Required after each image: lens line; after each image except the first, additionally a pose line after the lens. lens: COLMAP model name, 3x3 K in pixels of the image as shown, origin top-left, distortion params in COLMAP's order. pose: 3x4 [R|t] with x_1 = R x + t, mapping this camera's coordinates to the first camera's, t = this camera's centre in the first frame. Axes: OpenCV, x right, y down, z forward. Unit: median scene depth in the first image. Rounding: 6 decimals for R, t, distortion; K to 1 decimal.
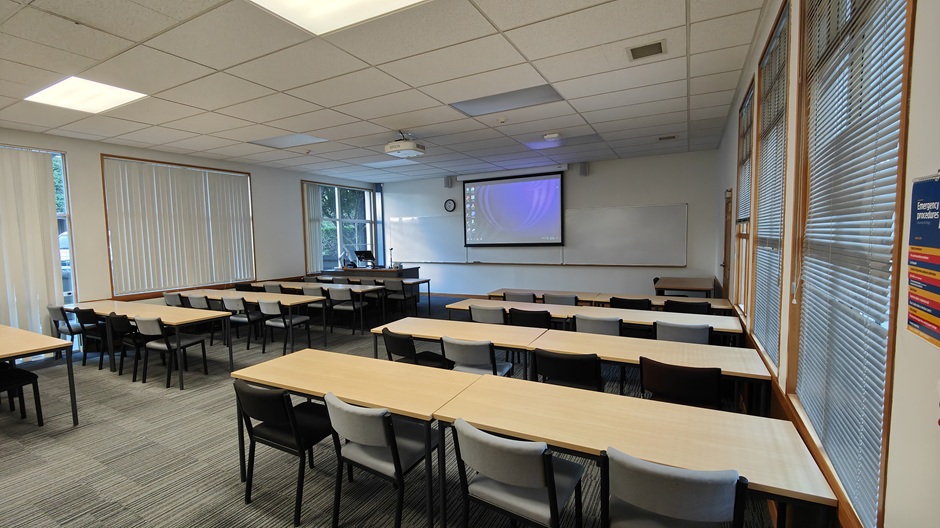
lens RADIAL K [[405.9, 0, 467.2], [0, 405.9, 264.9], [0, 0, 1]] dist [0.015960, -0.001752]
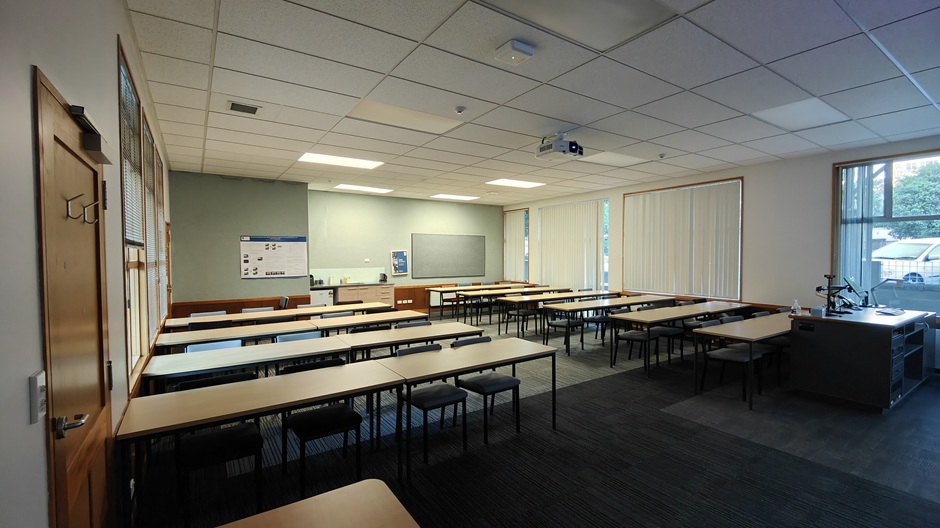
lens RADIAL K [[405.9, 0, 471.7], [0, 405.9, 264.9], [0, 0, 1]] dist [0.015960, -0.001752]
pose [[-0.459368, 0.046893, -0.887007, 0.624611], [-0.054020, 0.995282, 0.080593, -0.097476], [0.886602, 0.084938, -0.454668, 1.116236]]
